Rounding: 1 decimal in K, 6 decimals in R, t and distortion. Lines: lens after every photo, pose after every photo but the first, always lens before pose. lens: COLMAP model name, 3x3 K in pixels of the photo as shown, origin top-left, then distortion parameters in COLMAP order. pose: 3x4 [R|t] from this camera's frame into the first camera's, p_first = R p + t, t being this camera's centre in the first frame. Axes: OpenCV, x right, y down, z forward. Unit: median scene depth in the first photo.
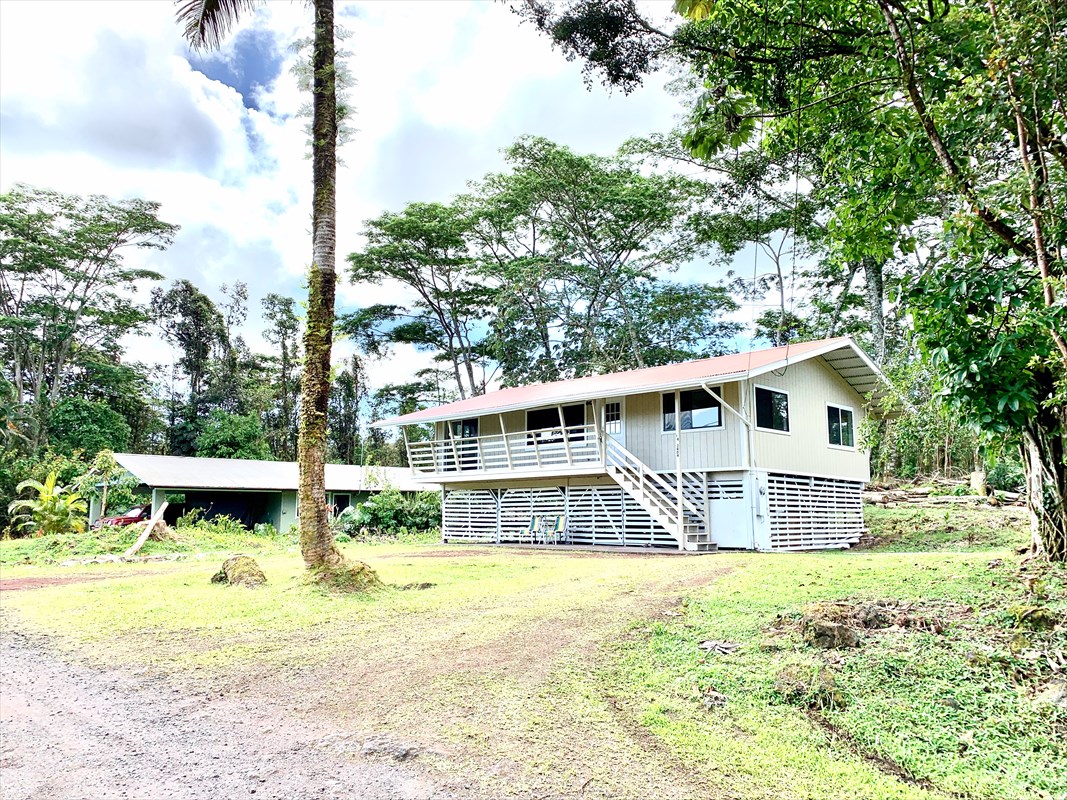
lens RADIAL K [[822.0, 0, 533.5], [0, 822.0, 400.0], [0, 0, 1]] dist [0.051110, -0.000436]
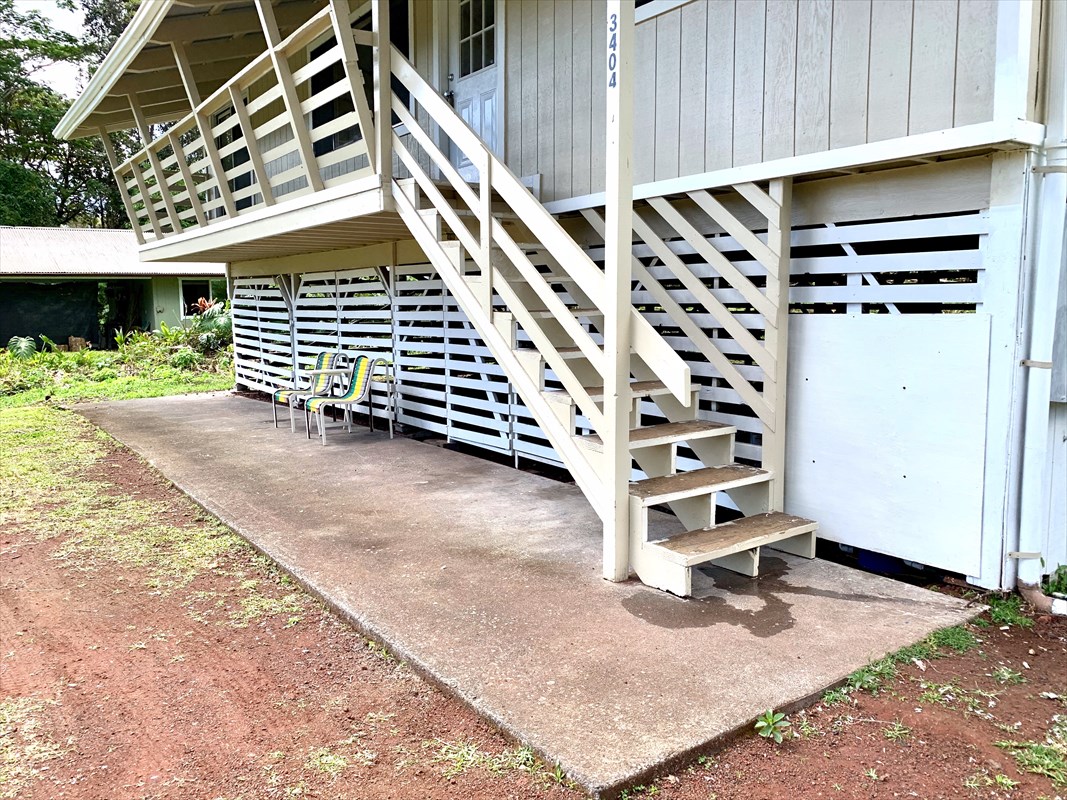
lens RADIAL K [[822.0, 0, 533.5], [0, 822.0, 400.0], [0, 0, 1]] dist [0.051110, -0.000436]
pose [[0.982291, 0.011825, -0.186986, 0.177101], [0.037415, 0.965523, 0.257614, 0.080004], [0.183586, -0.260048, 0.947983, 0.737087]]
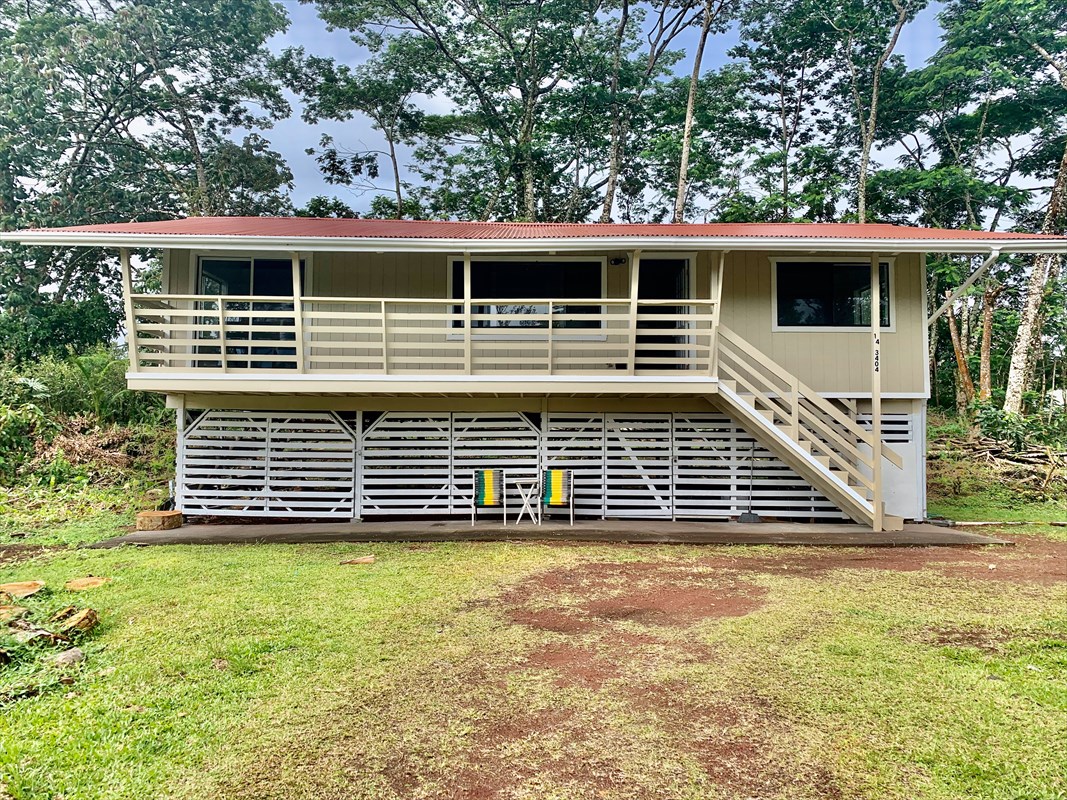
lens RADIAL K [[805.1, 0, 532.3], [0, 805.1, 385.6], [0, 0, 1]] dist [0.099620, -0.251316]
pose [[0.707562, 0.046233, 0.705138, -0.363957], [-0.106398, 0.993452, 0.041627, 0.073712], [-0.698596, -0.104479, 0.707848, 0.698335]]
